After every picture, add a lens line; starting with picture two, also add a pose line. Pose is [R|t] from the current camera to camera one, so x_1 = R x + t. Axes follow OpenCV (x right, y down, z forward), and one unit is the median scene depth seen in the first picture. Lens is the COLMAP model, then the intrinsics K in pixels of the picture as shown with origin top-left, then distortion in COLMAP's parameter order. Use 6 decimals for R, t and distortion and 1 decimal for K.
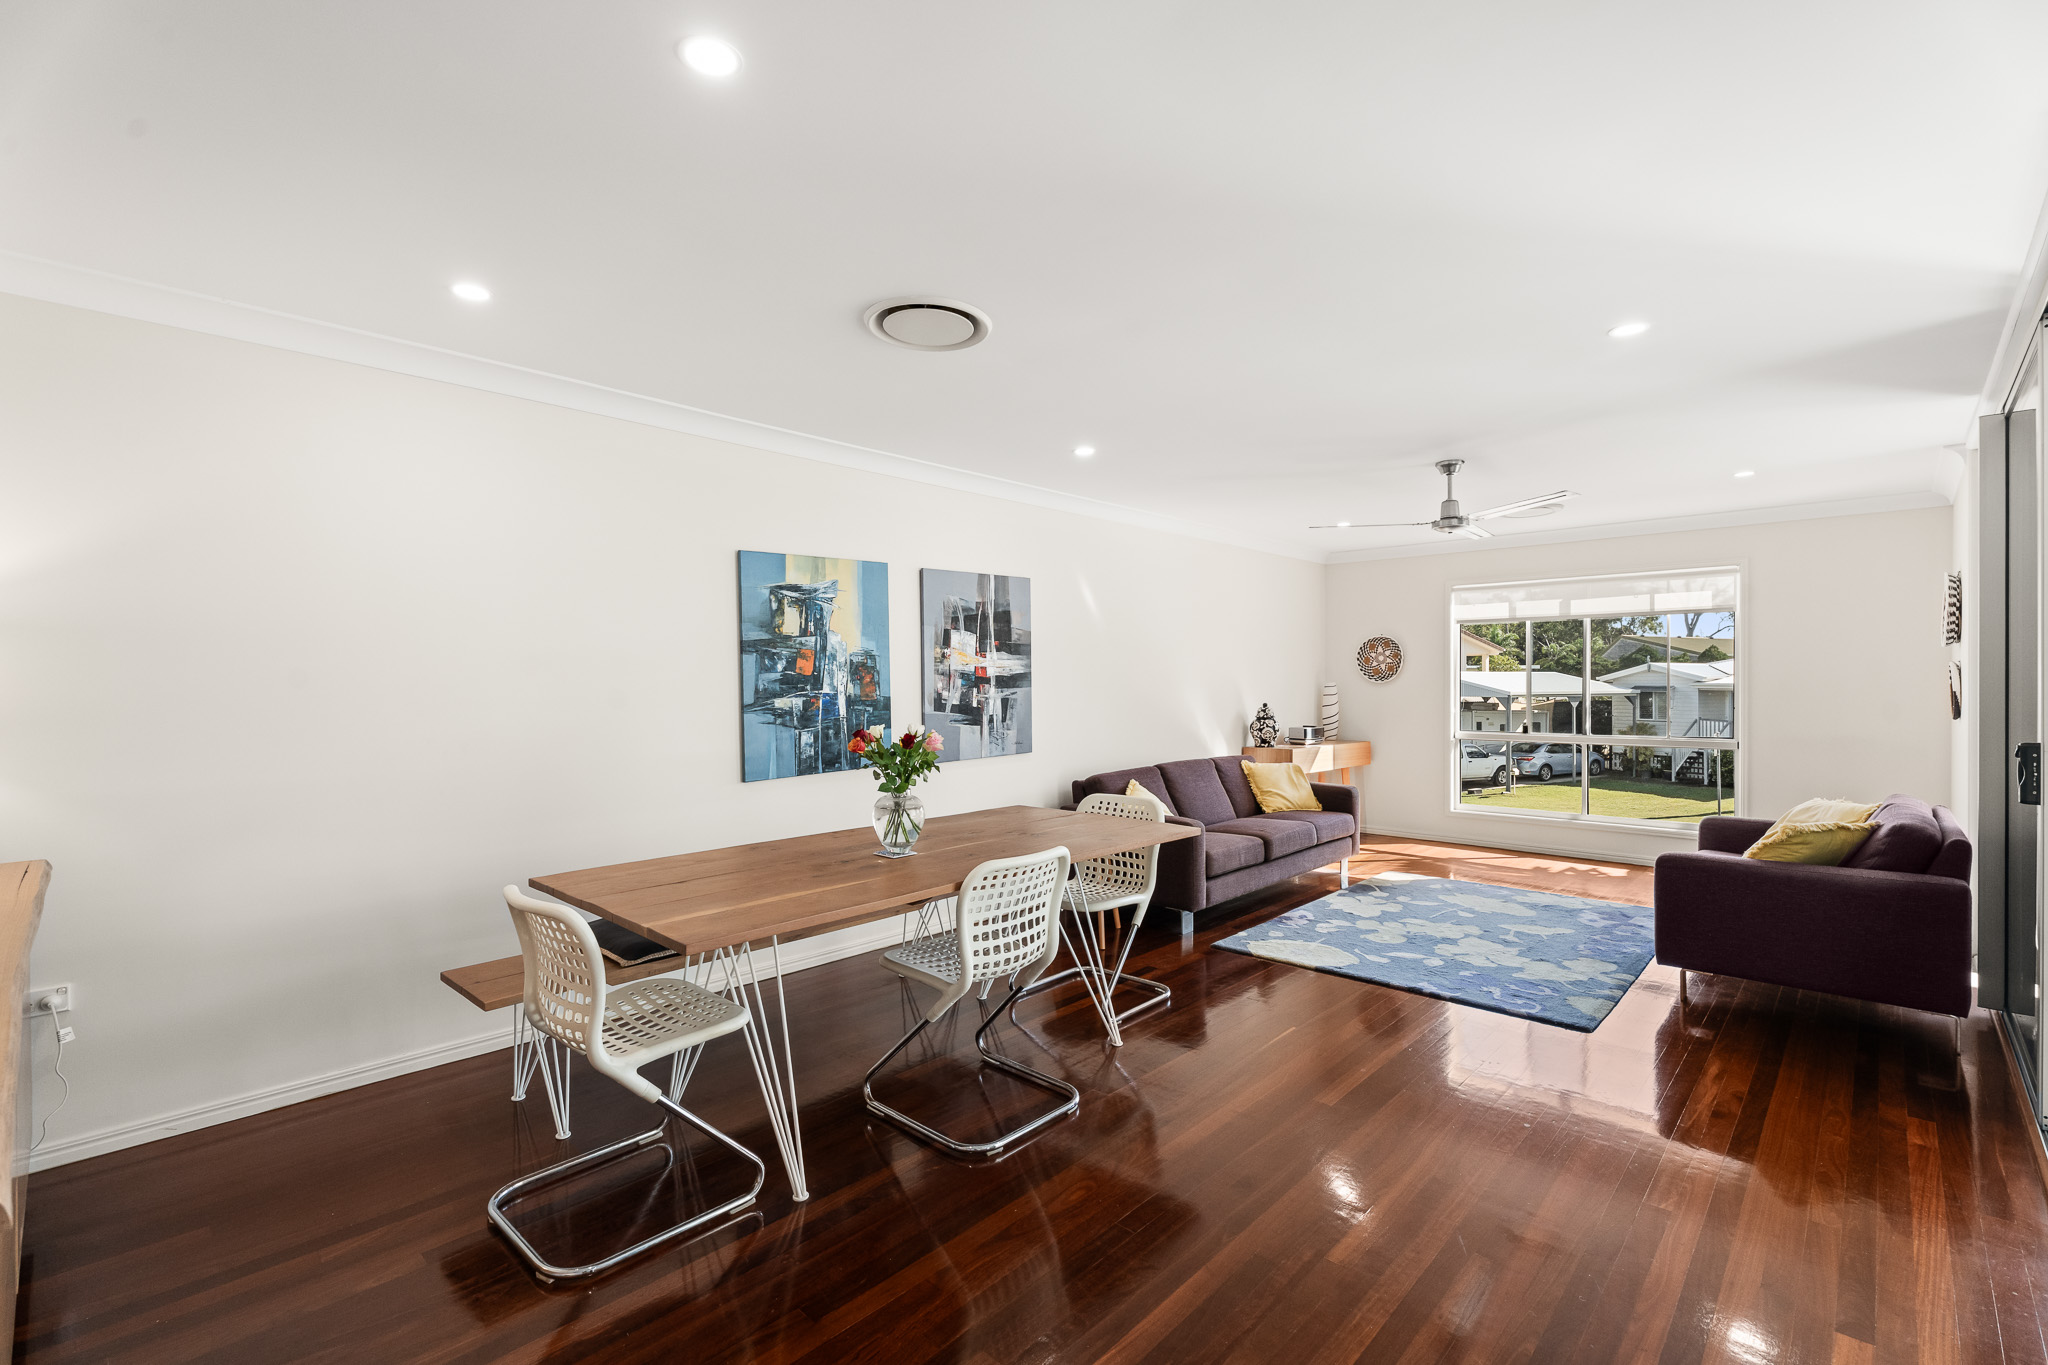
lens RADIAL K [[911.4, 0, 1023.4], [0, 911.4, 685.4], [0, 0, 1]] dist [0.002371, 0.000089]
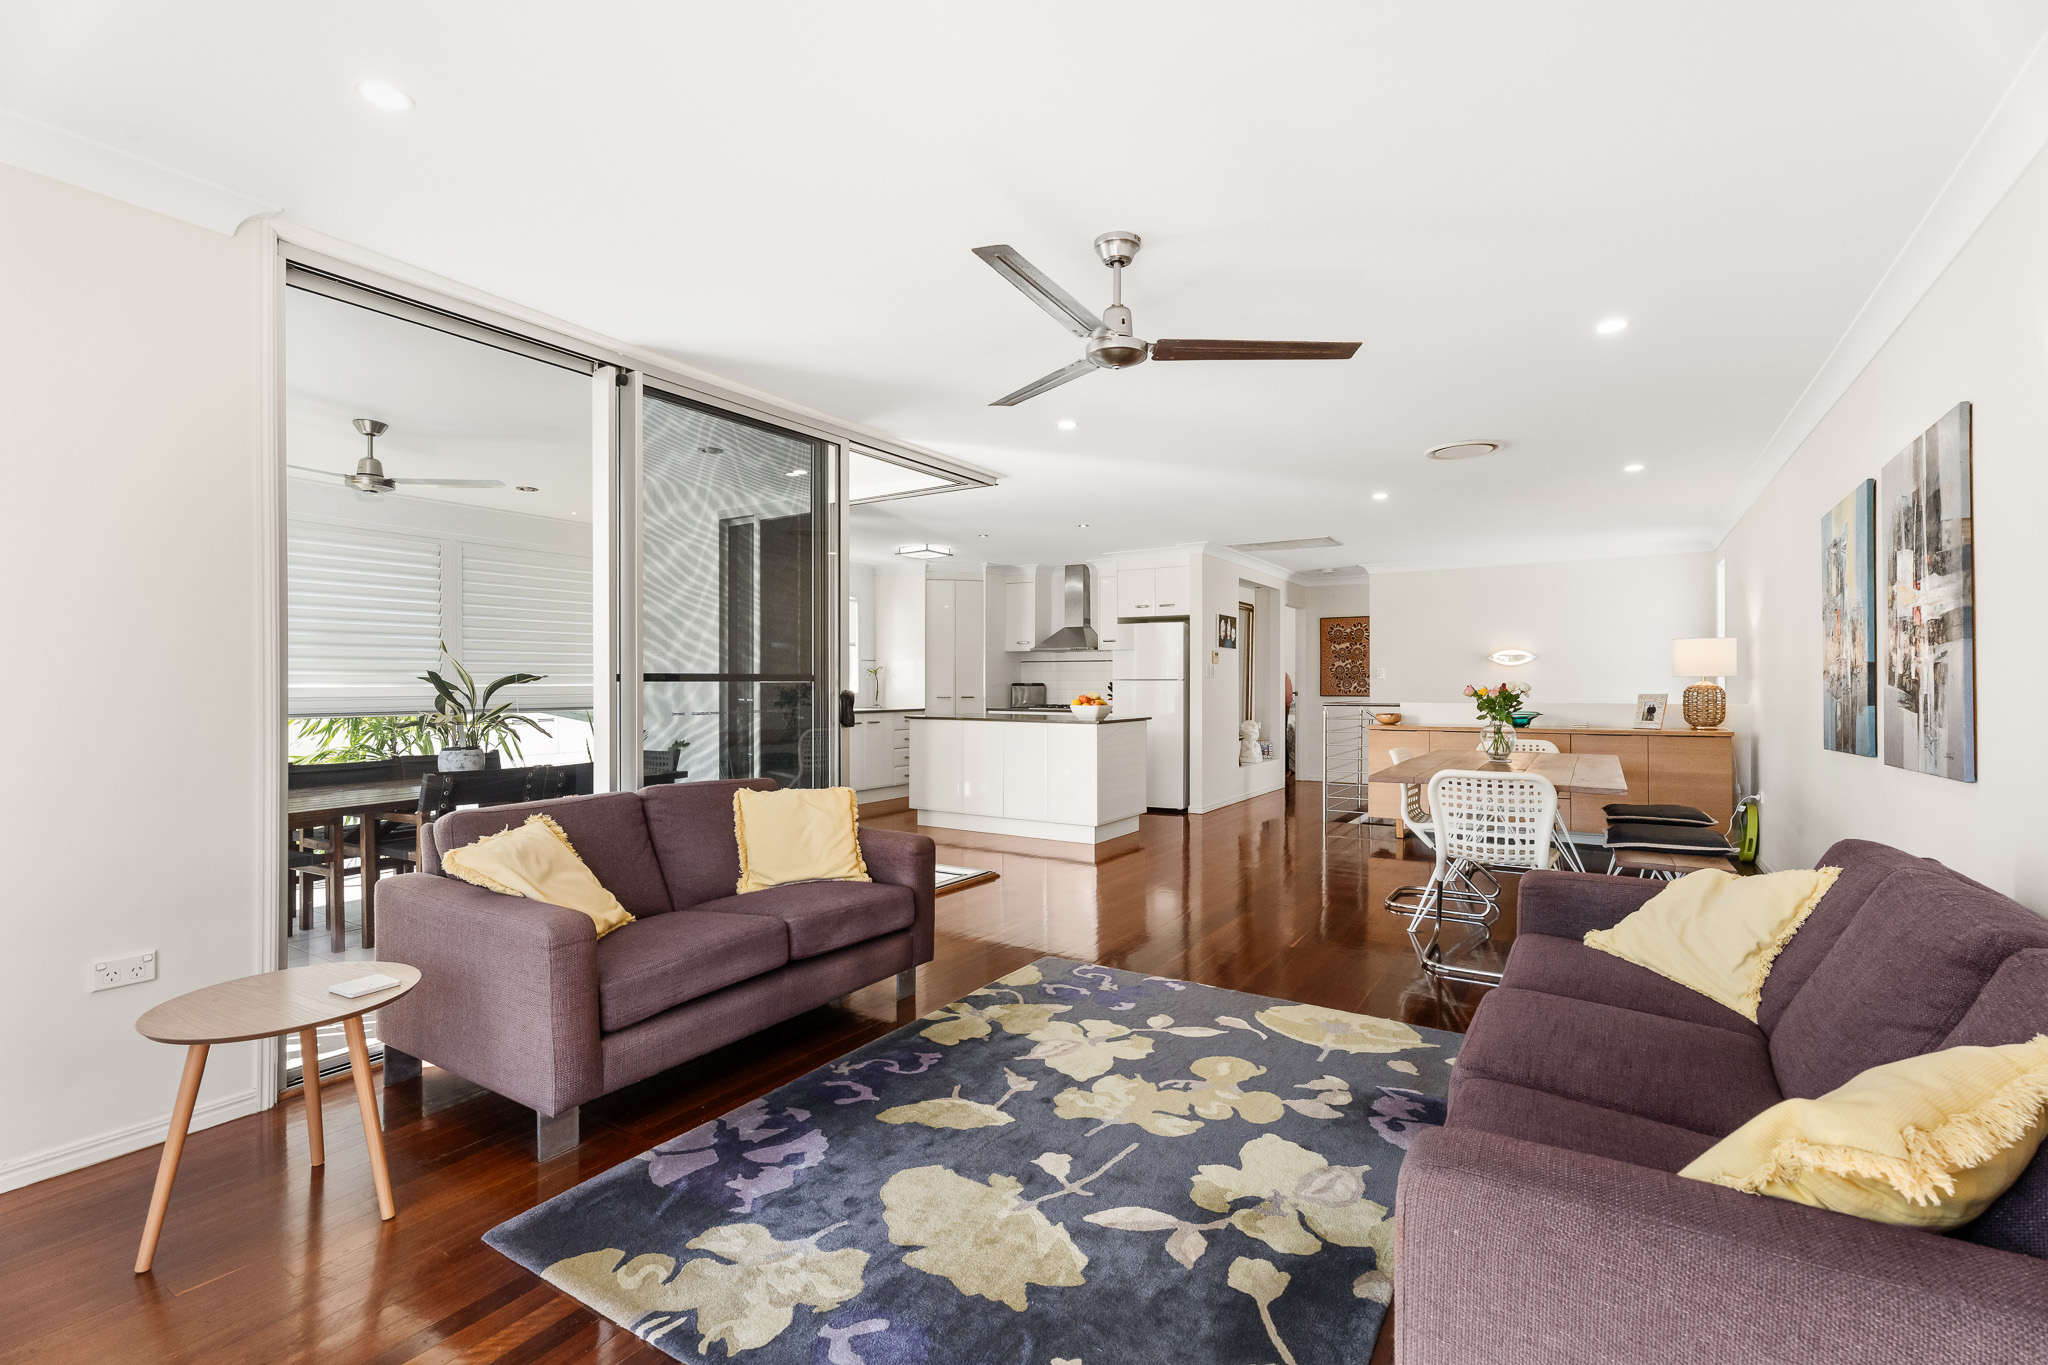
lens RADIAL K [[911.4, 0, 1023.4], [0, 911.4, 685.4], [0, 0, 1]] dist [0.002371, 0.000089]
pose [[-0.982948, 0.002589, -0.183864, 0.461403], [0.001090, 0.999965, 0.008255, 0.017578], [0.183879, 0.007914, -0.982917, 1.132204]]
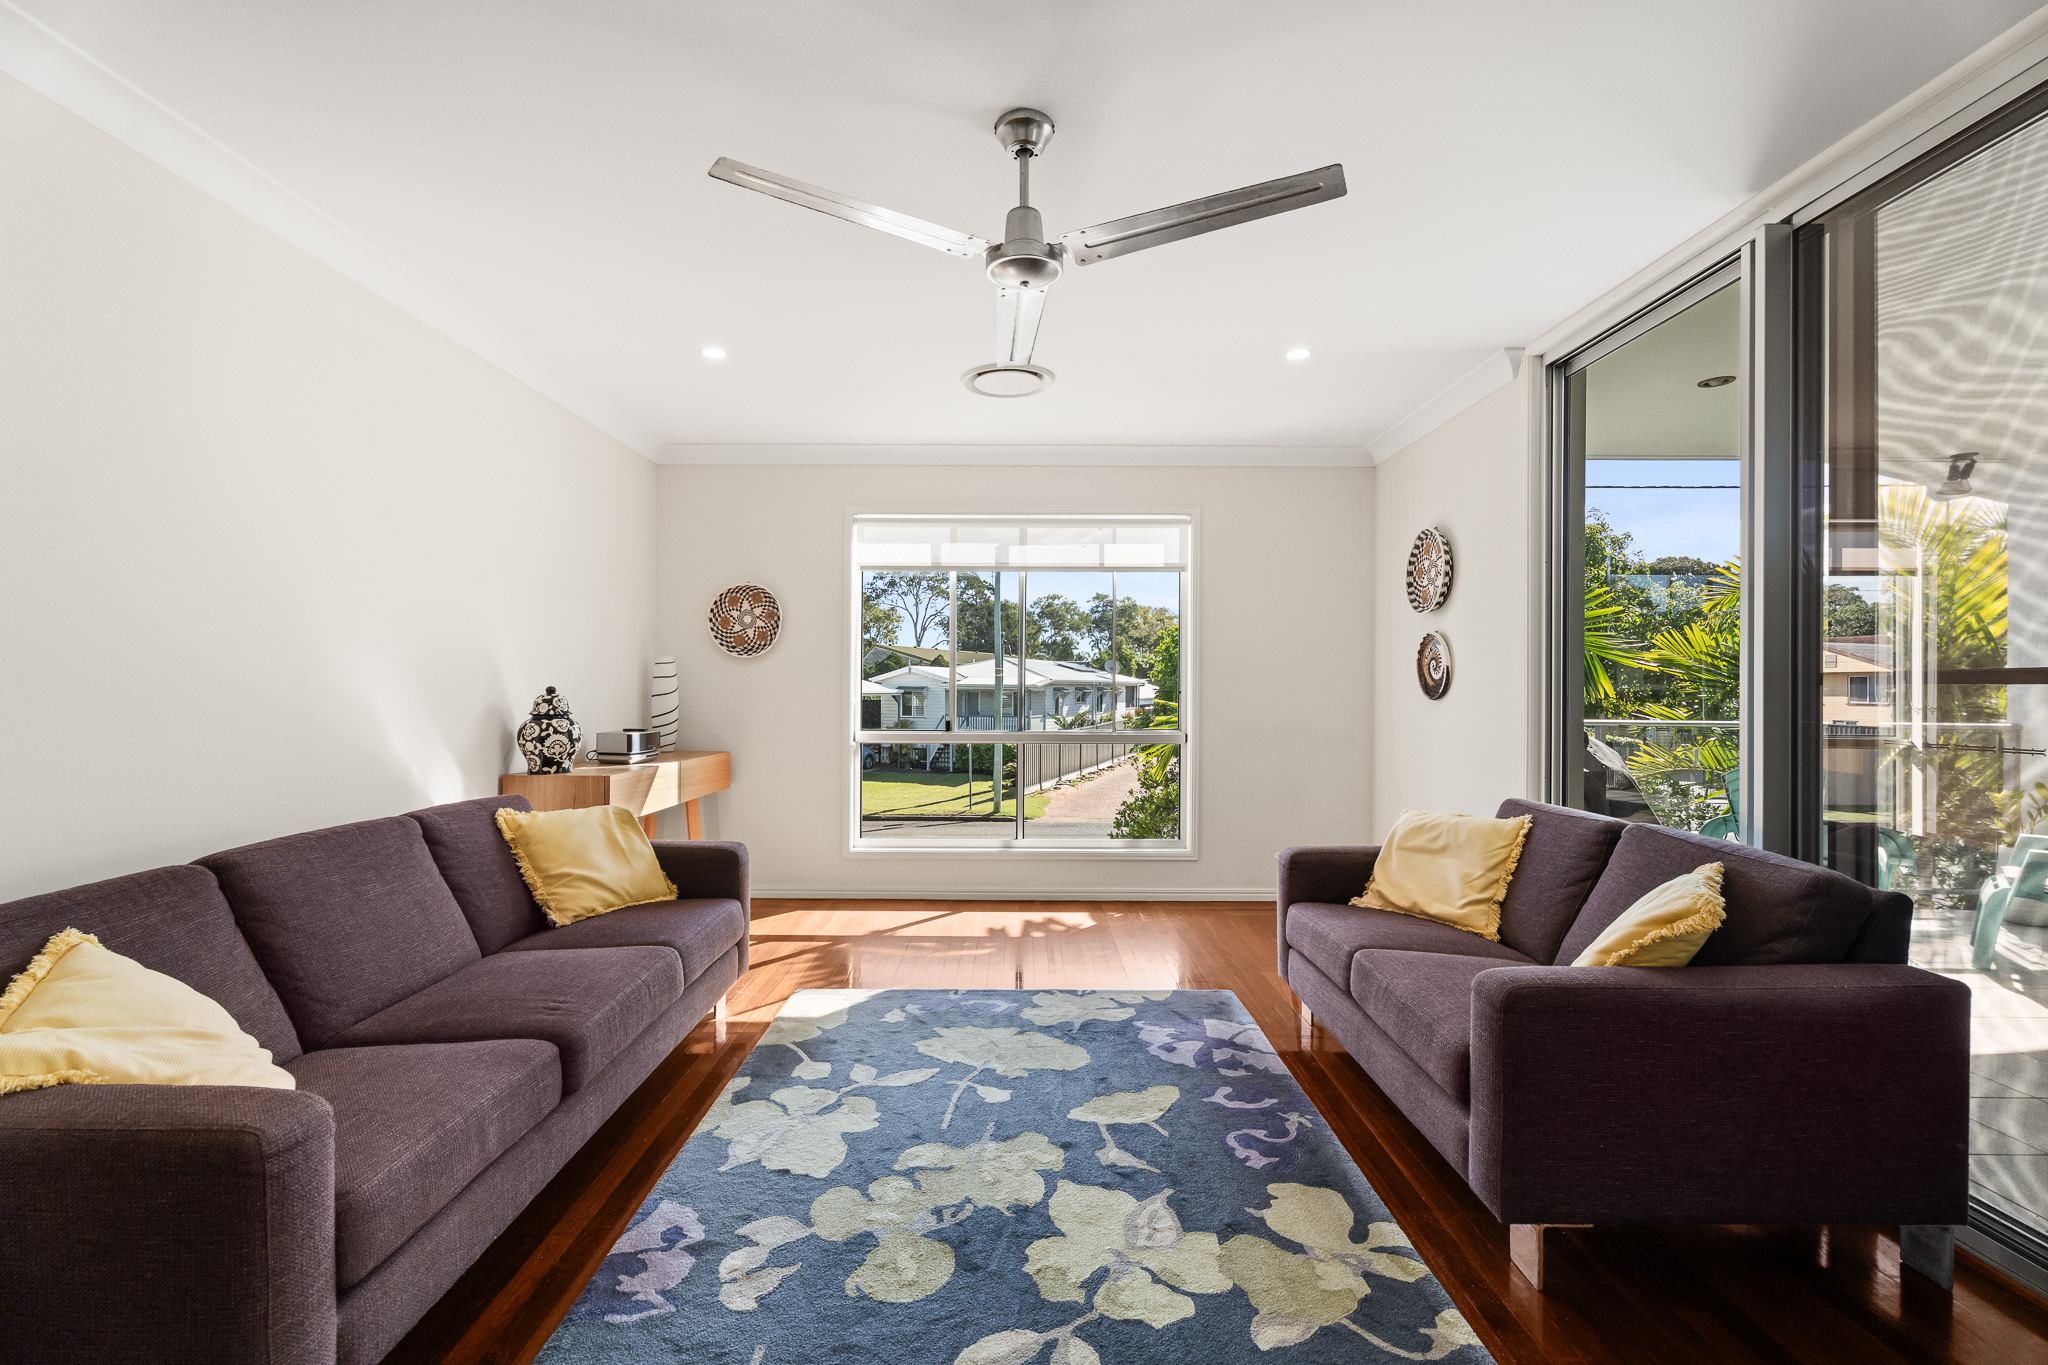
lens RADIAL K [[911.4, 0, 1023.4], [0, 911.4, 685.4], [0, 0, 1]] dist [0.002371, 0.000089]
pose [[0.730593, 0.004805, 0.682796, 0.122382], [-0.002576, 0.999988, -0.004281, 0.022413], [-0.682808, 0.001369, 0.730597, 0.497181]]
